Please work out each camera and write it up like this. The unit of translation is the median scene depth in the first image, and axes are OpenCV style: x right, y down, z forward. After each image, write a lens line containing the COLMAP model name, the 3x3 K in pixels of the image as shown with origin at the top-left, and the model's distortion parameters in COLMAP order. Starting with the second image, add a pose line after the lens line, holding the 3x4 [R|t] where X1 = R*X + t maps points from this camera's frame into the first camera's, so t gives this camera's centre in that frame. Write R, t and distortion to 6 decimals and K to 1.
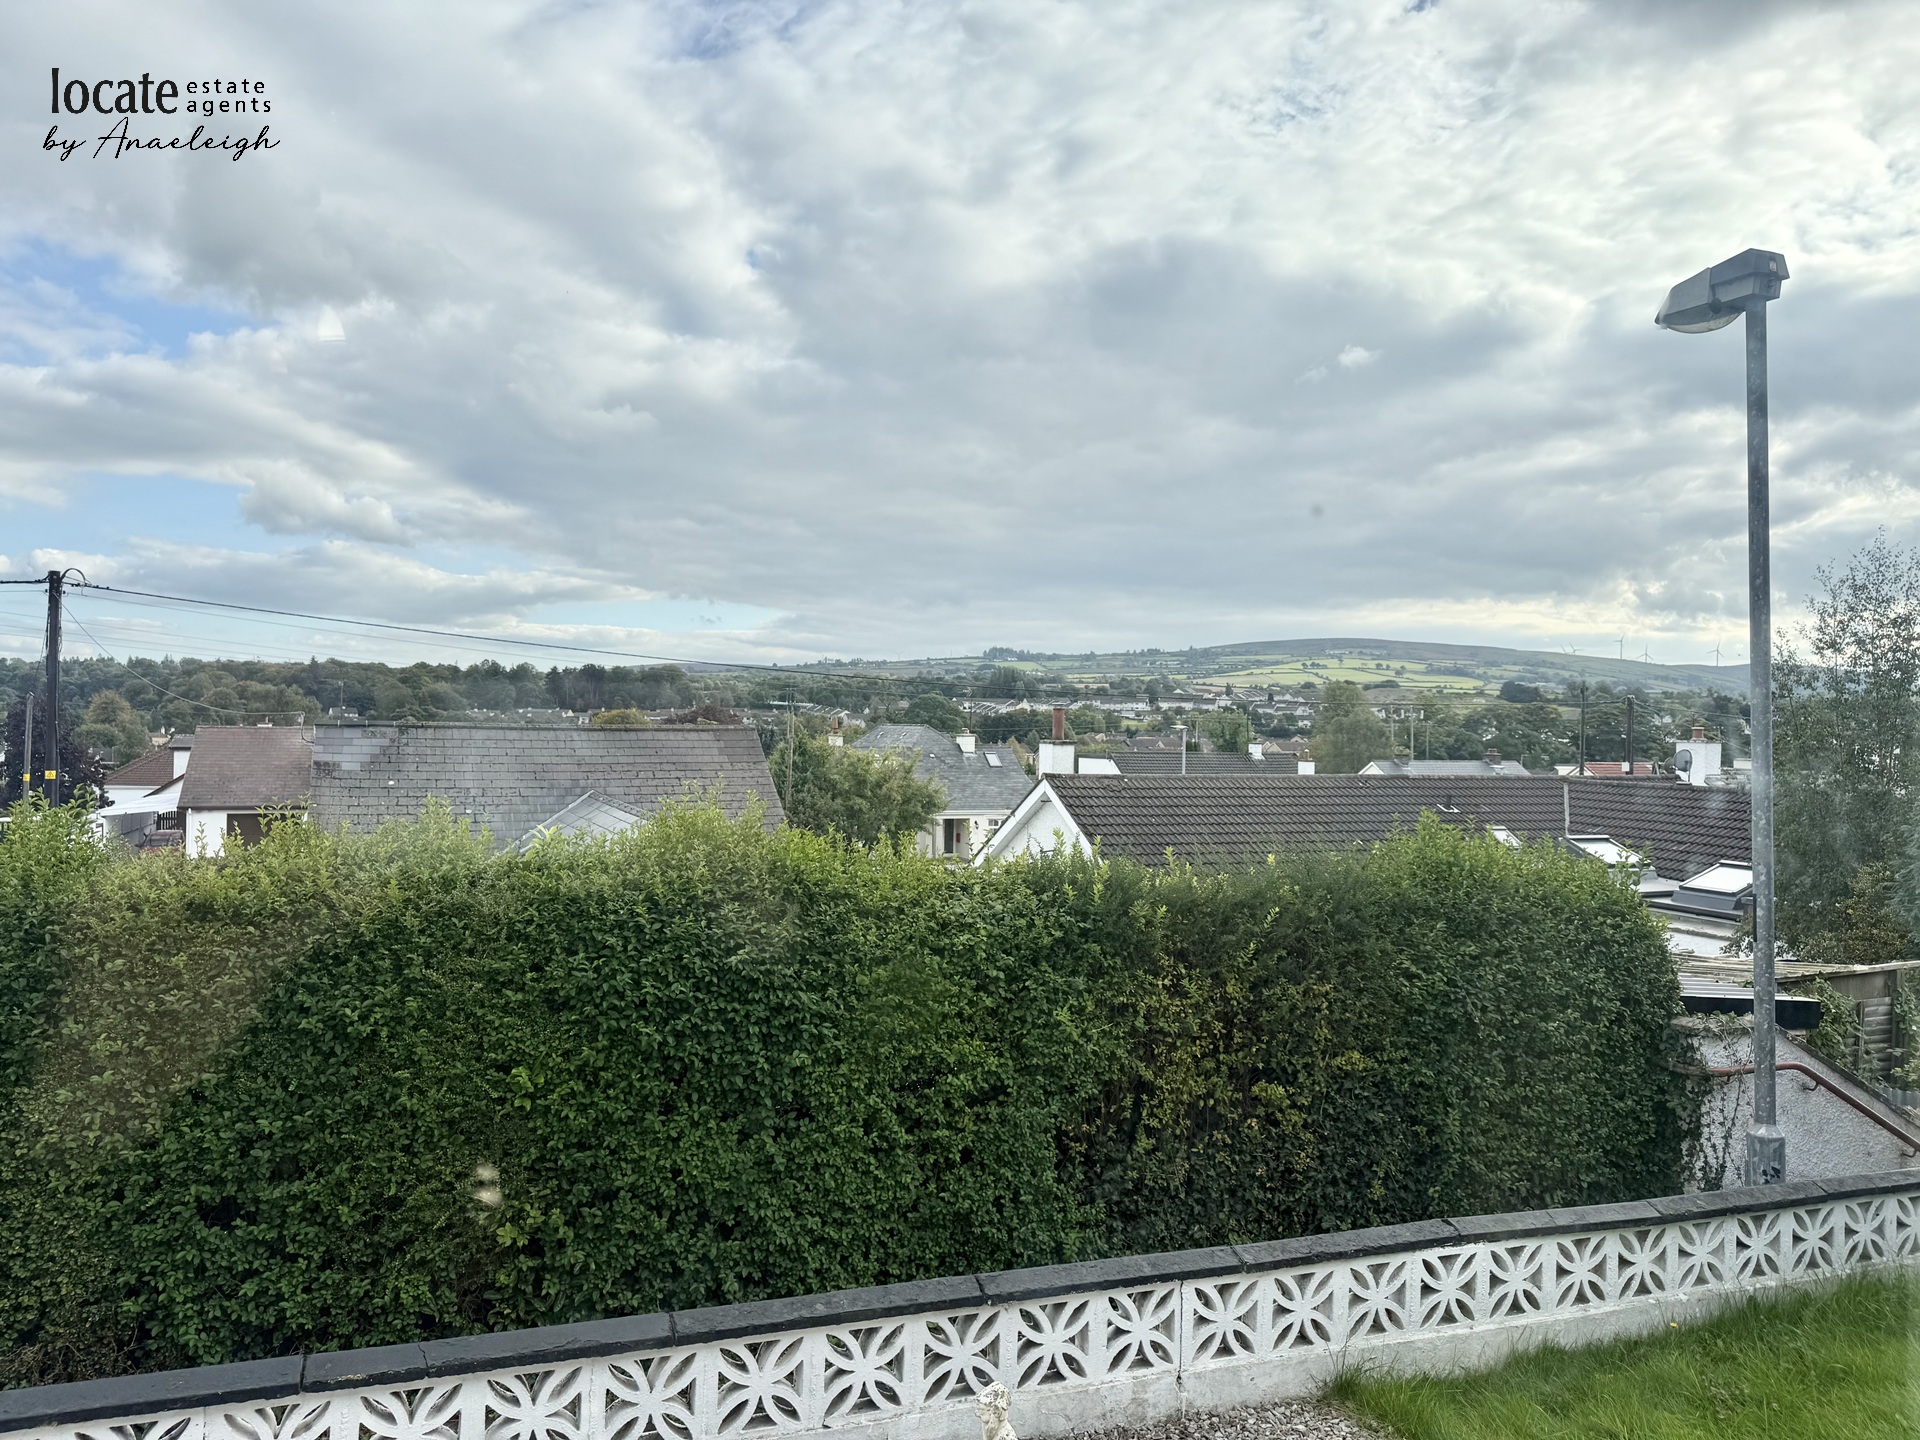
lens RADIAL K [[1355.0, 0, 953.2], [0, 1355.0, 717.3], [0, 0, 1]] dist [0.011388, 0.000296]
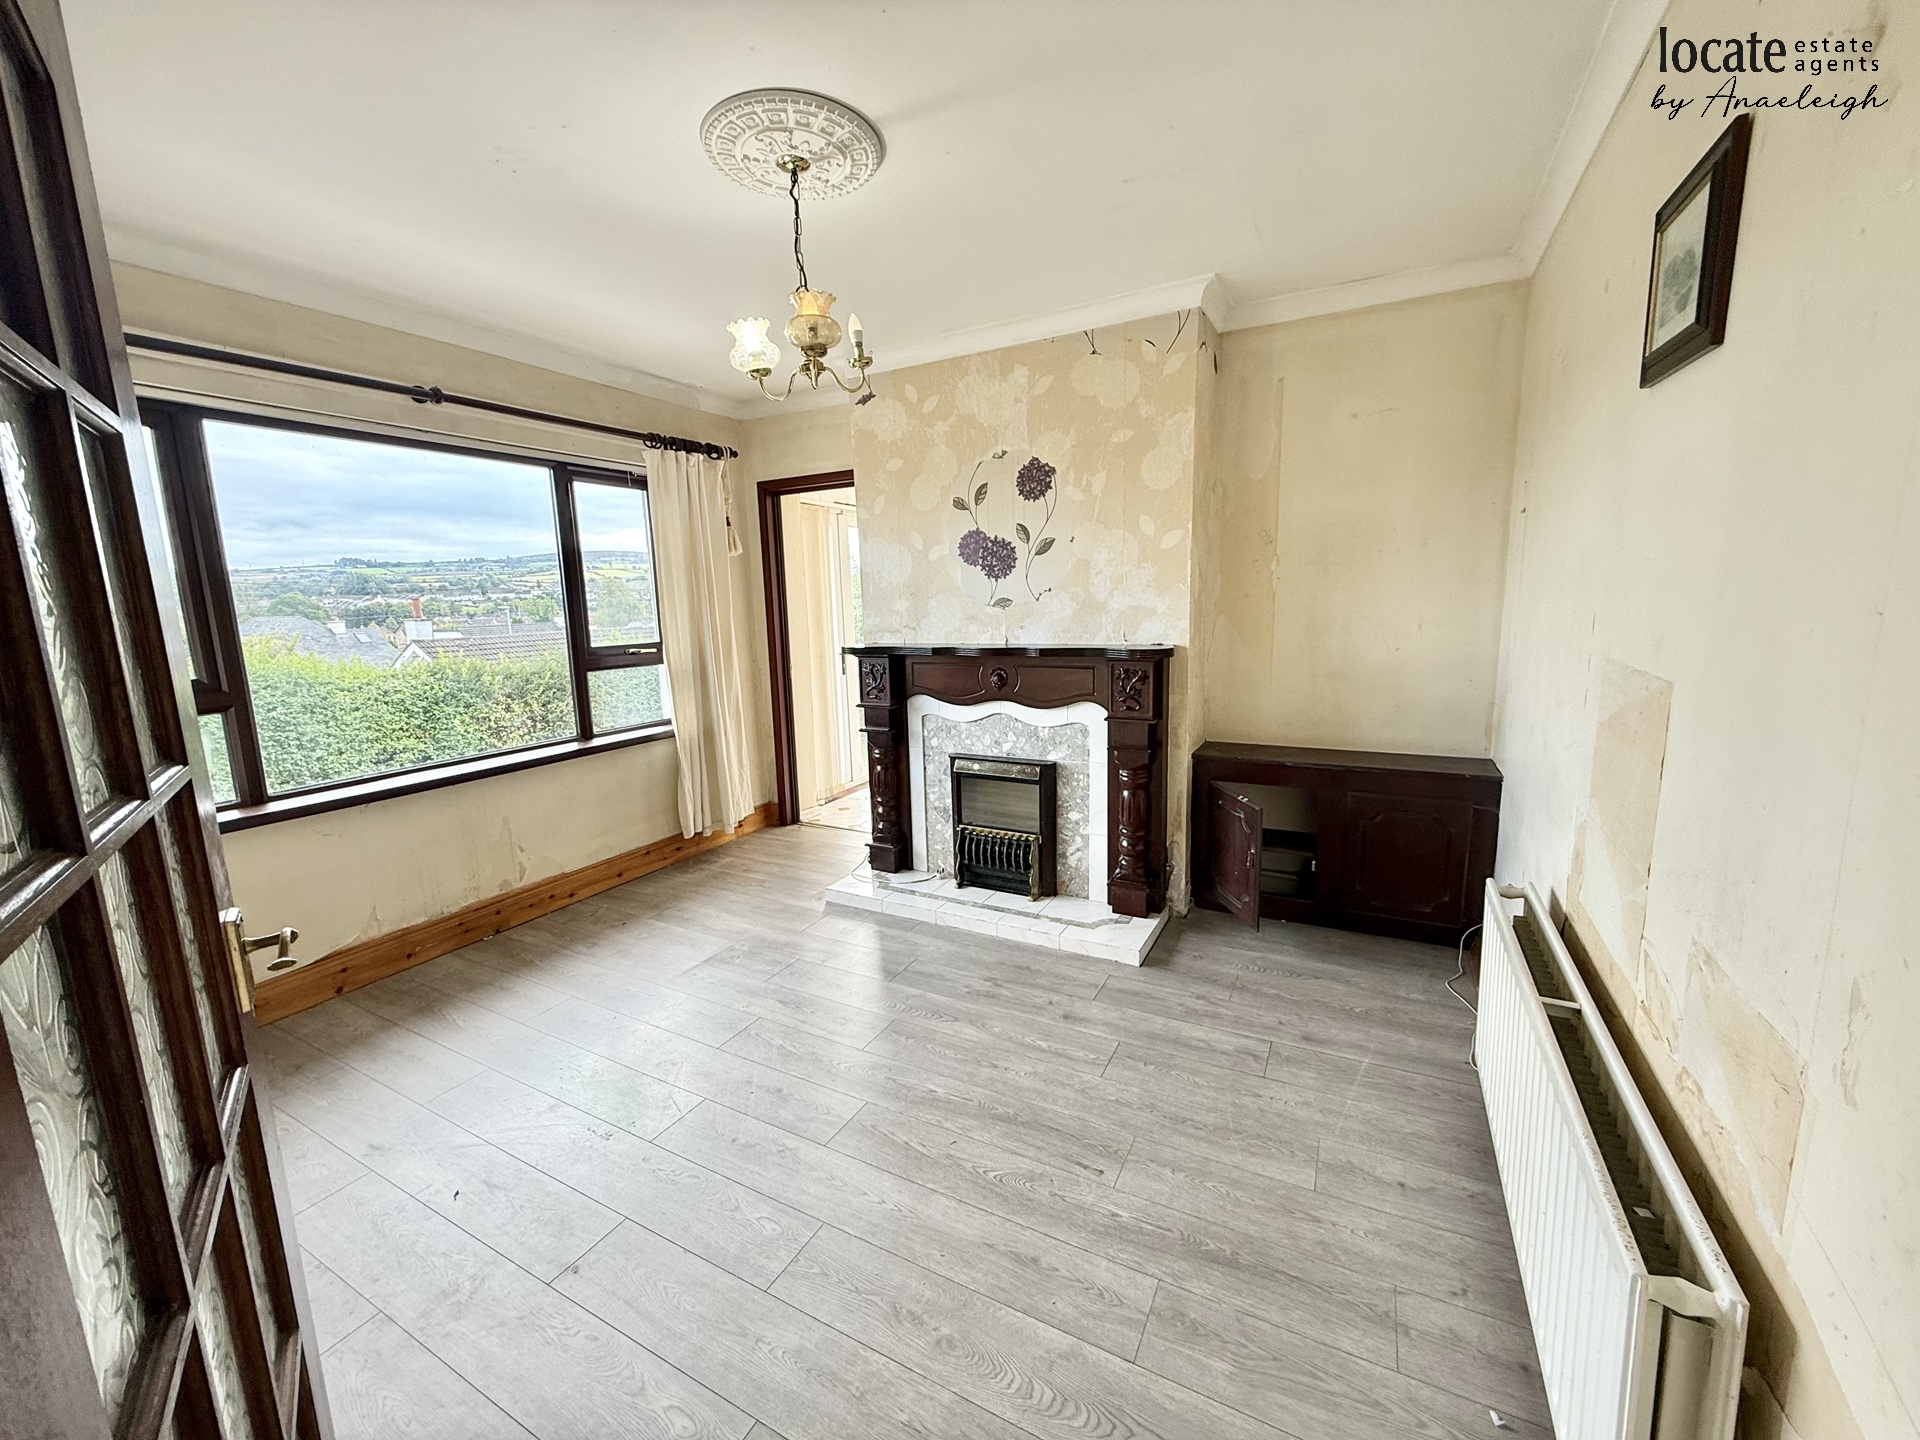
lens RADIAL K [[761.0, 0, 950.1], [0, 761.0, 712.2], [0, 0, 1]] dist [0.002293, 0.000156]
pose [[0.770891, -0.135391, 0.622411, -0.076182], [0.040325, 0.985562, 0.164442, 0.015901], [-0.635689, -0.101668, 0.765221, -0.560661]]
